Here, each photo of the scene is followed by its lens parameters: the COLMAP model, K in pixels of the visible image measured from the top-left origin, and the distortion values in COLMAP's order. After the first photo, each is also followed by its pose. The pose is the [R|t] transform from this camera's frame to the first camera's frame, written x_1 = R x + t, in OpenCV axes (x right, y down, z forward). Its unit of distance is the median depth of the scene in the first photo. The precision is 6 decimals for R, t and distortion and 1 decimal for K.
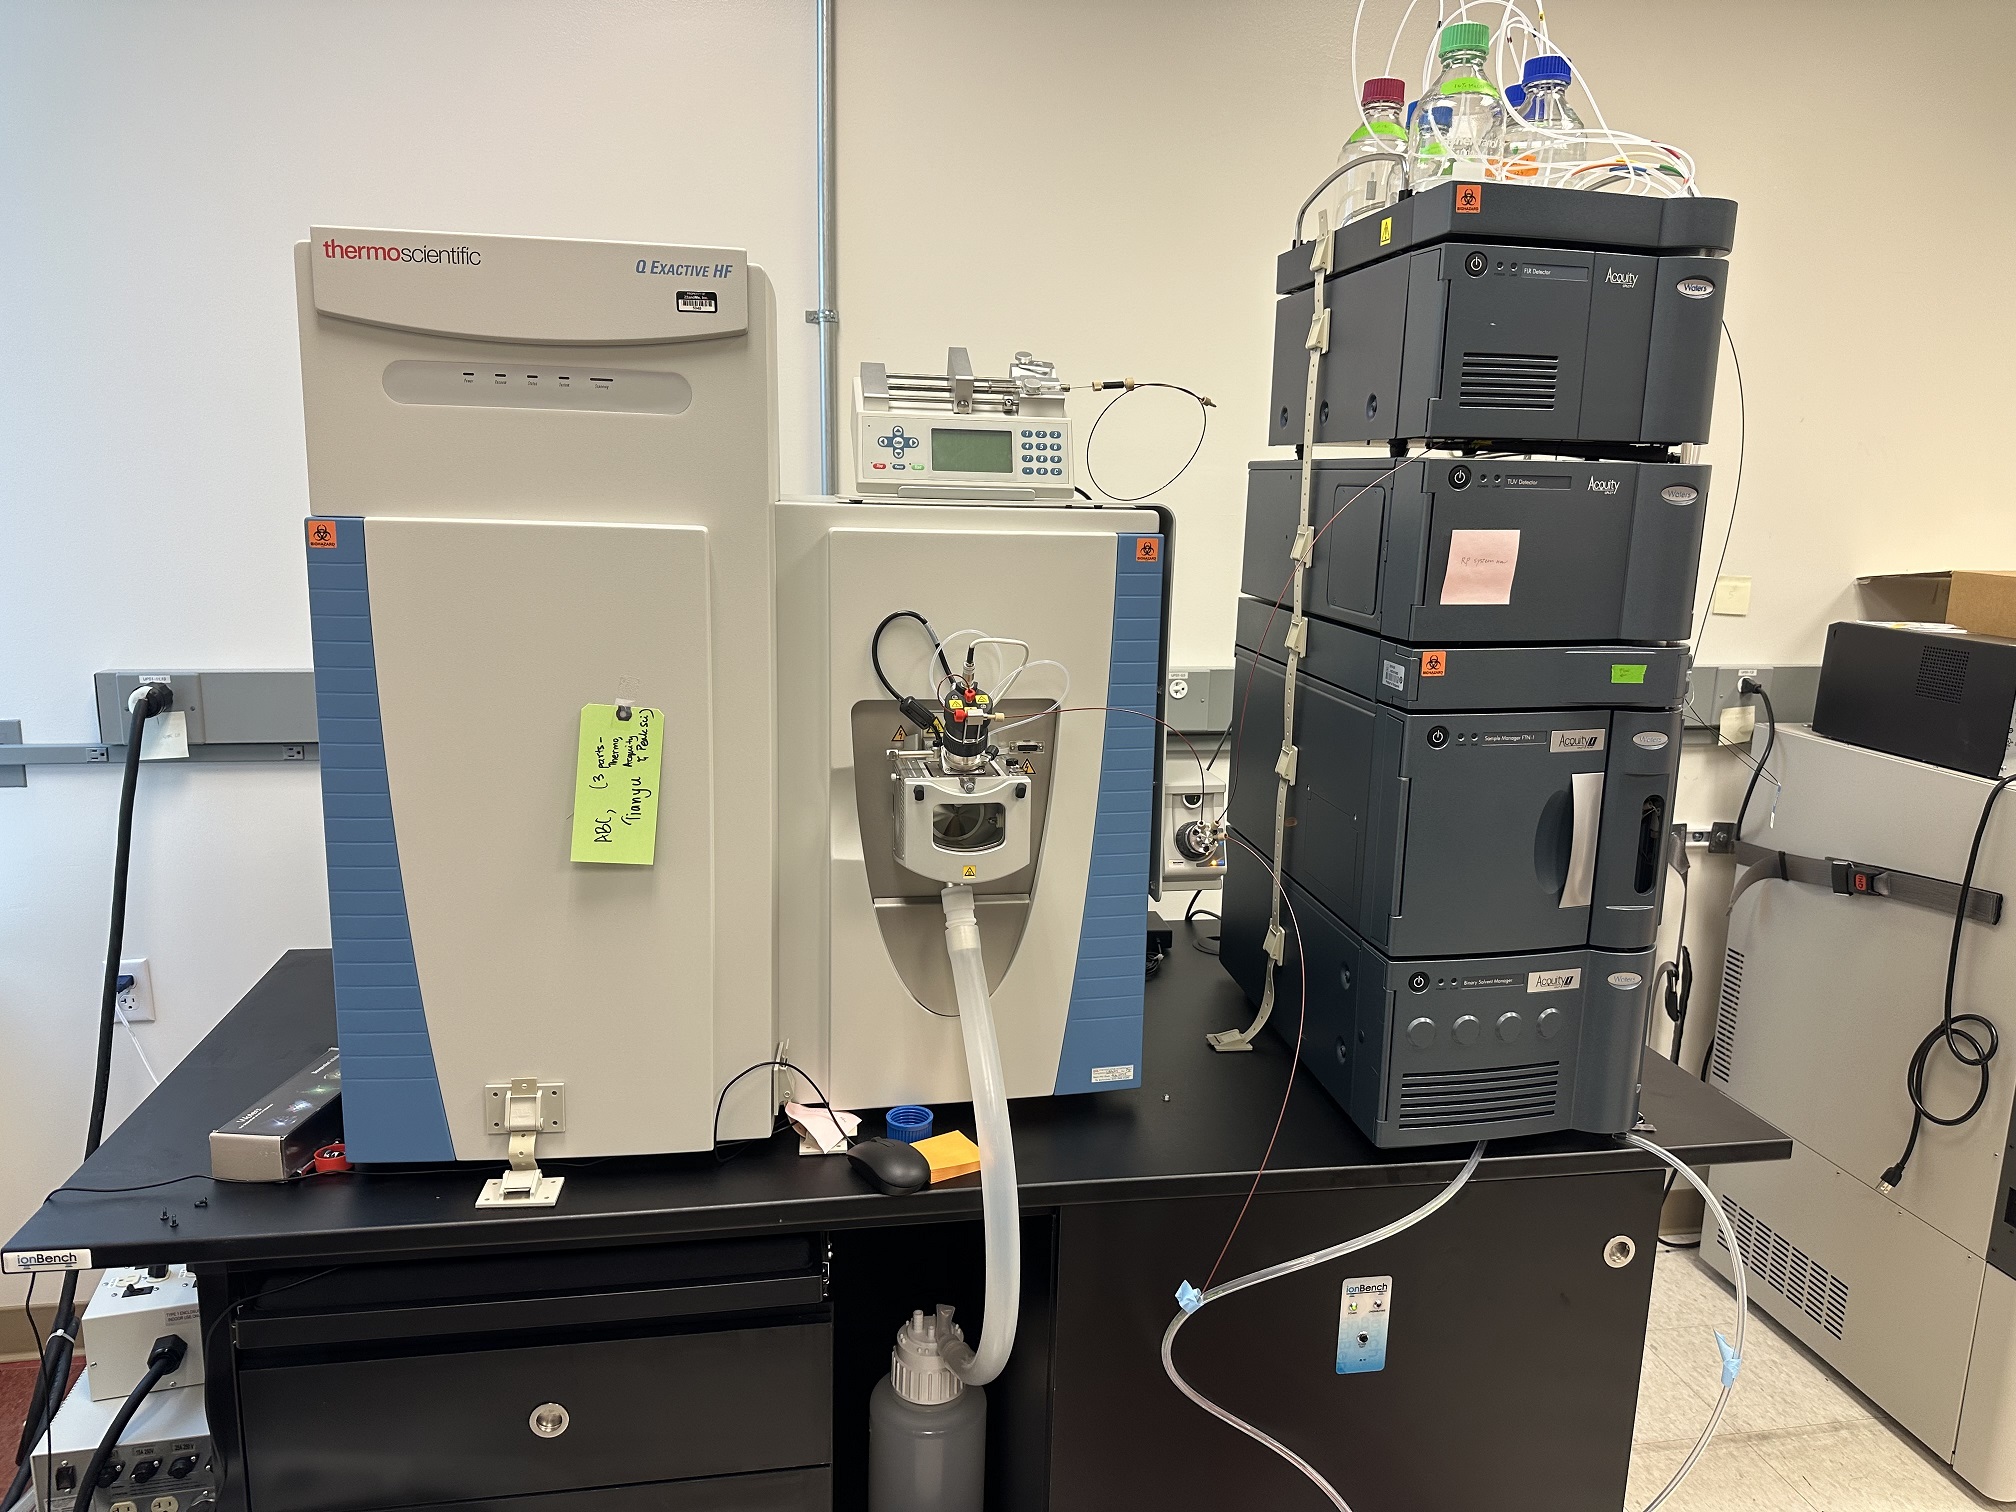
lens RADIAL K [[1397.2, 0, 999.5], [0, 1397.2, 734.6], [0, 0, 1]] dist [-0.004310, -0.035865]
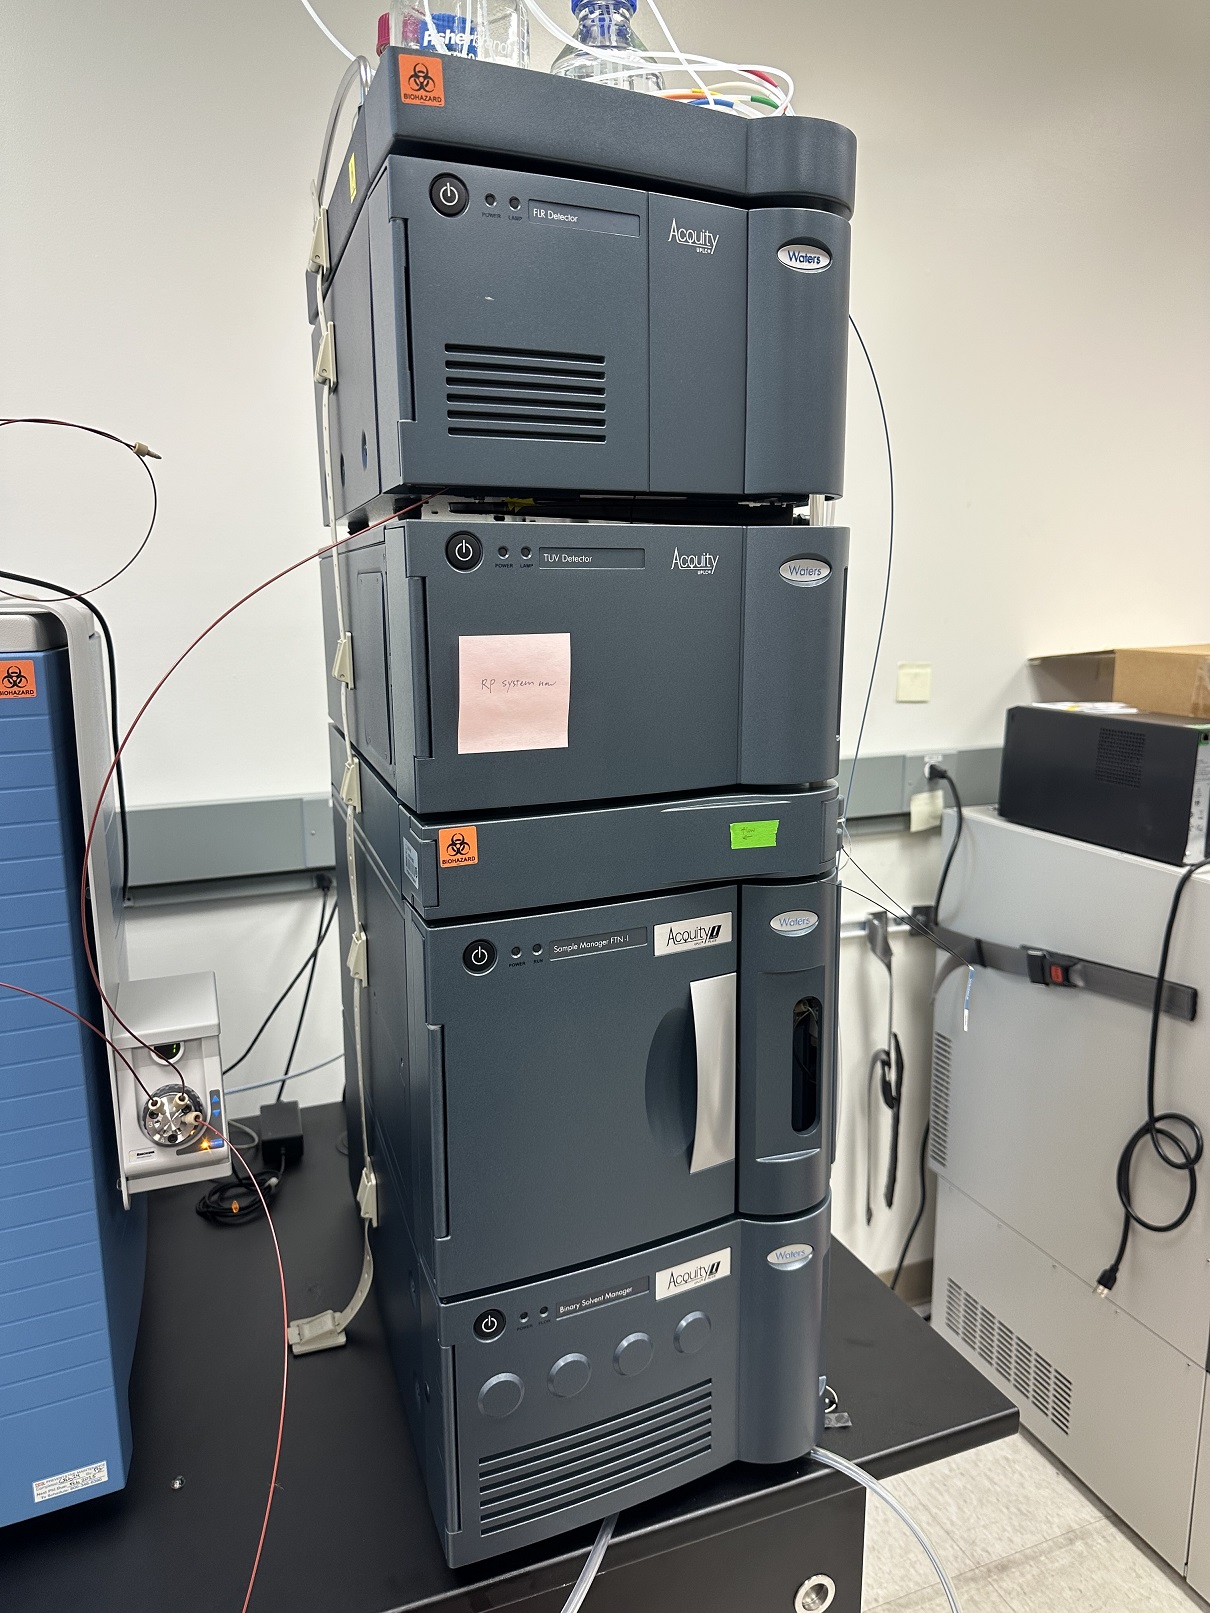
lens RADIAL K [[1222.9, 0, 605.0], [0, 1222.9, 806.5], [0, 0, 1]] dist [0.049303, -0.140016]
pose [[0.972794, -0.069877, 0.220883, 0.246433], [0.071217, 0.997459, 0.001903, -0.063463], [-0.220455, 0.013879, 0.975298, 0.426683]]
